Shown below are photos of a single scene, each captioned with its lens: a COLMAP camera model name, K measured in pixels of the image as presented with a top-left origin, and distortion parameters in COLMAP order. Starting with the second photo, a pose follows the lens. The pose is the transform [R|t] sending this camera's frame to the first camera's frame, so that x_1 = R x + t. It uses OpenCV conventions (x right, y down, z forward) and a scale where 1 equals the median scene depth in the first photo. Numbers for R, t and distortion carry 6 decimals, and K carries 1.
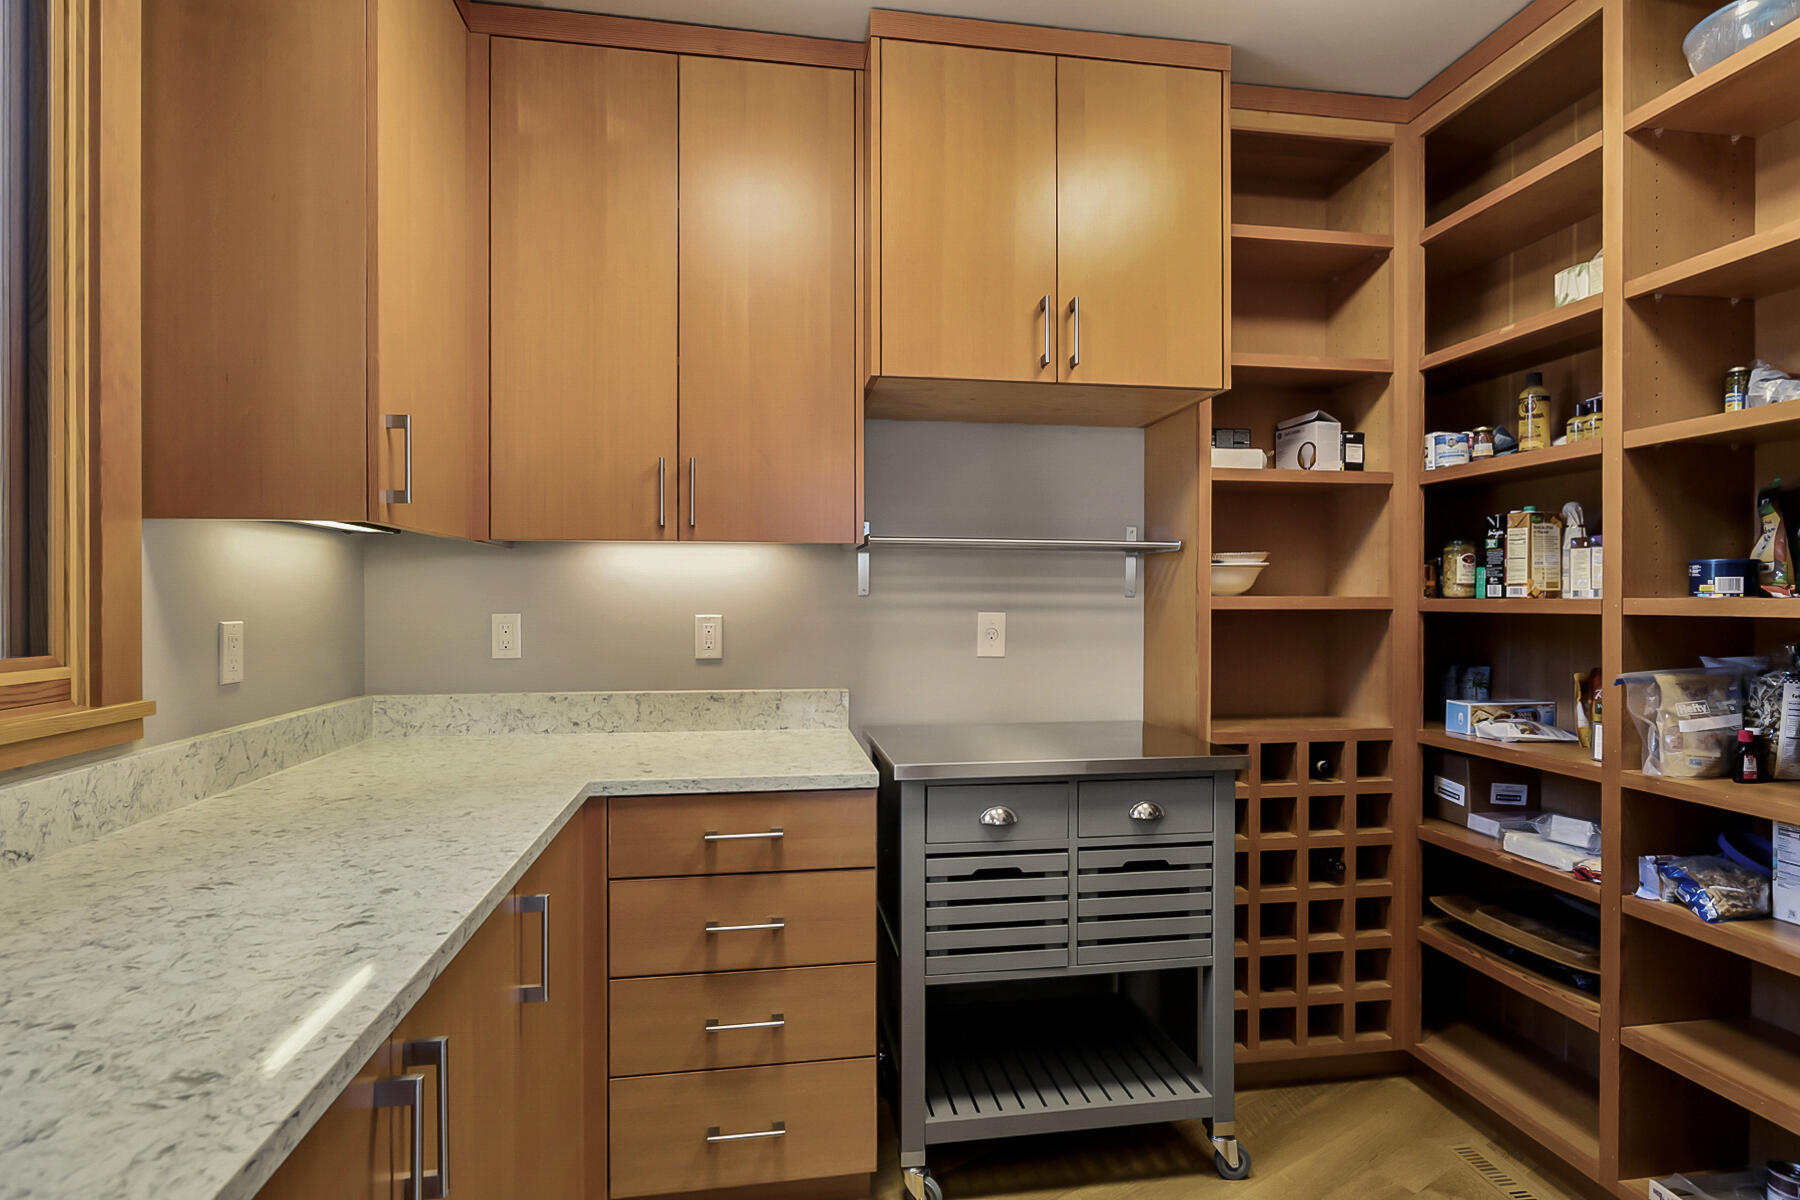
lens RADIAL K [[917.4, 0, 901.7], [0, 917.4, 601.6], [0, 0, 1]] dist [-0.007636, 0.002540]
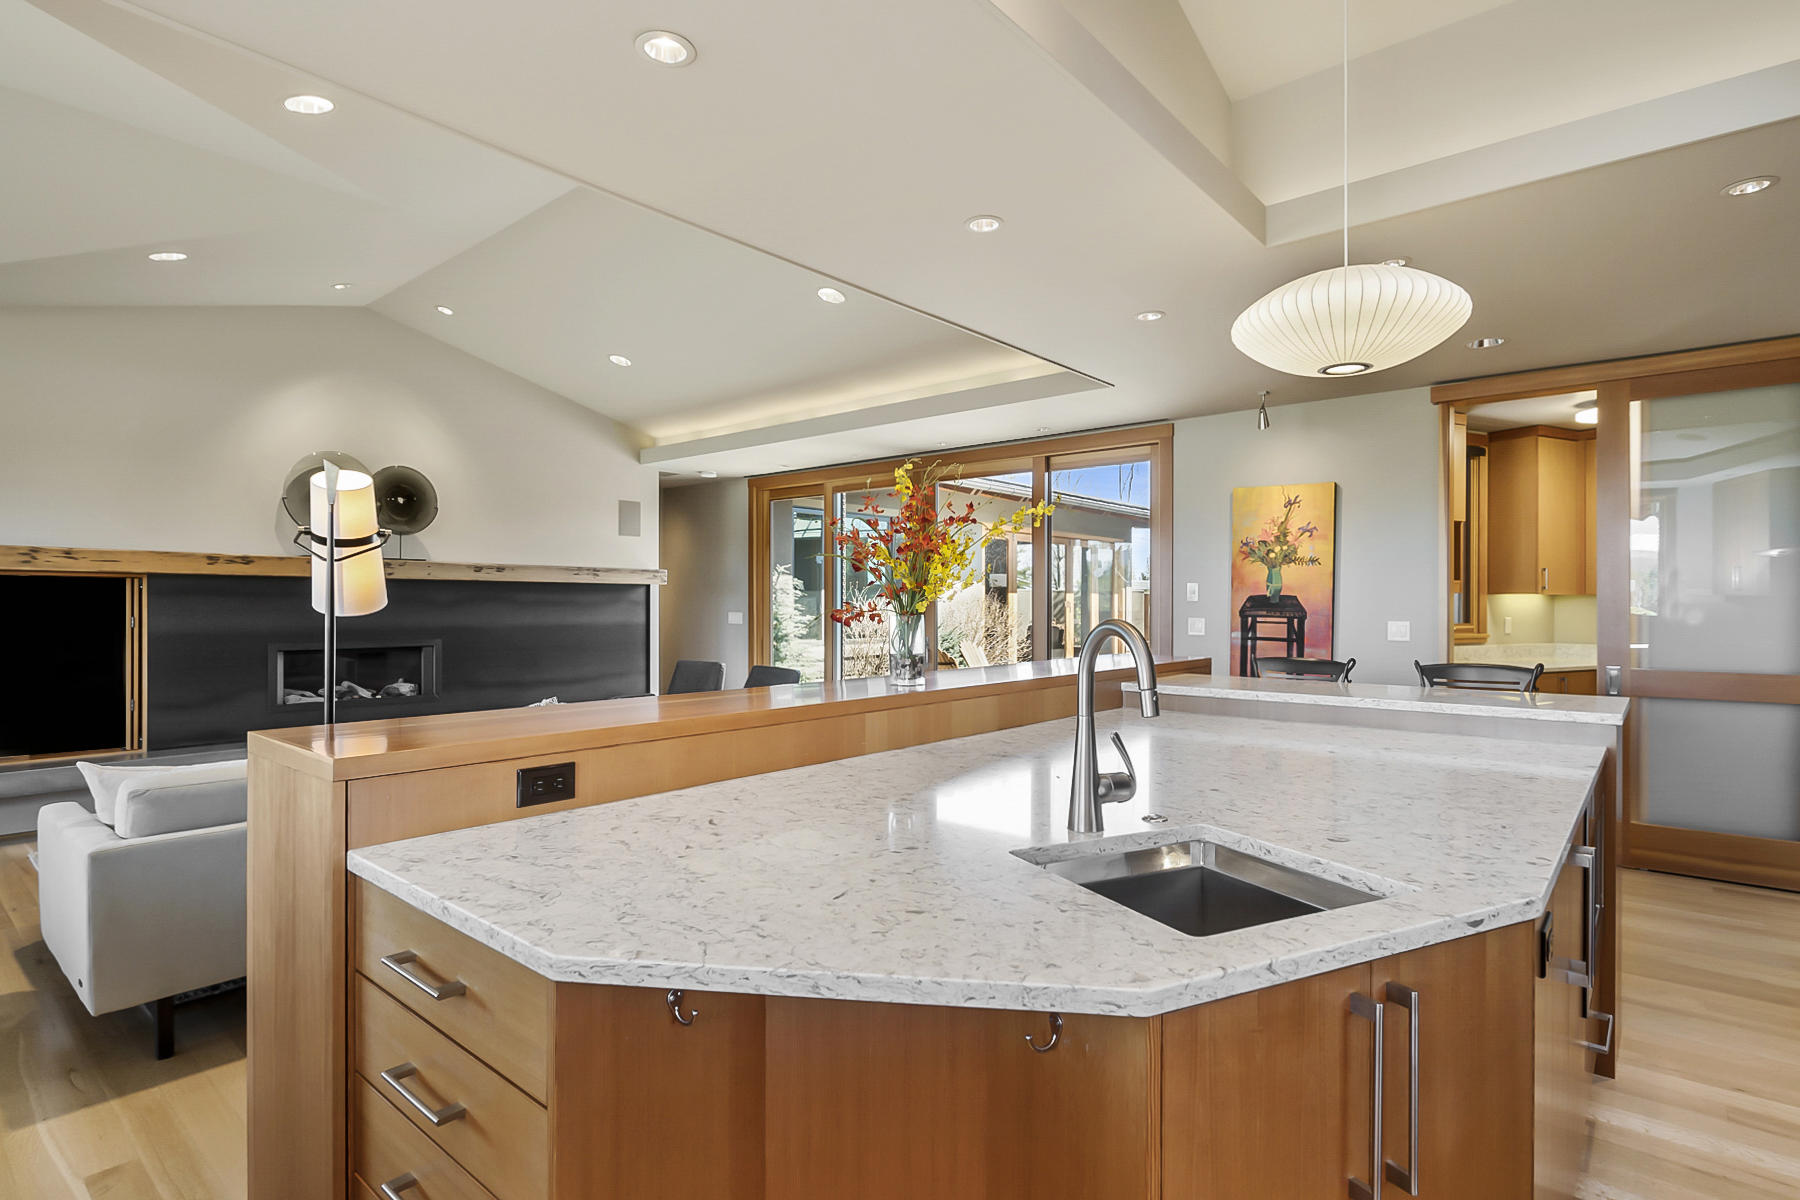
lens RADIAL K [[917.4, 0, 881.5], [0, 917.4, 601.8], [0, 0, 1]] dist [-0.007636, 0.002540]
pose [[0.304323, 0.003526, -0.952562, 2.812244], [-0.001309, 0.999994, 0.003284, -0.069507], [0.952568, 0.000248, 0.304326, -3.537260]]
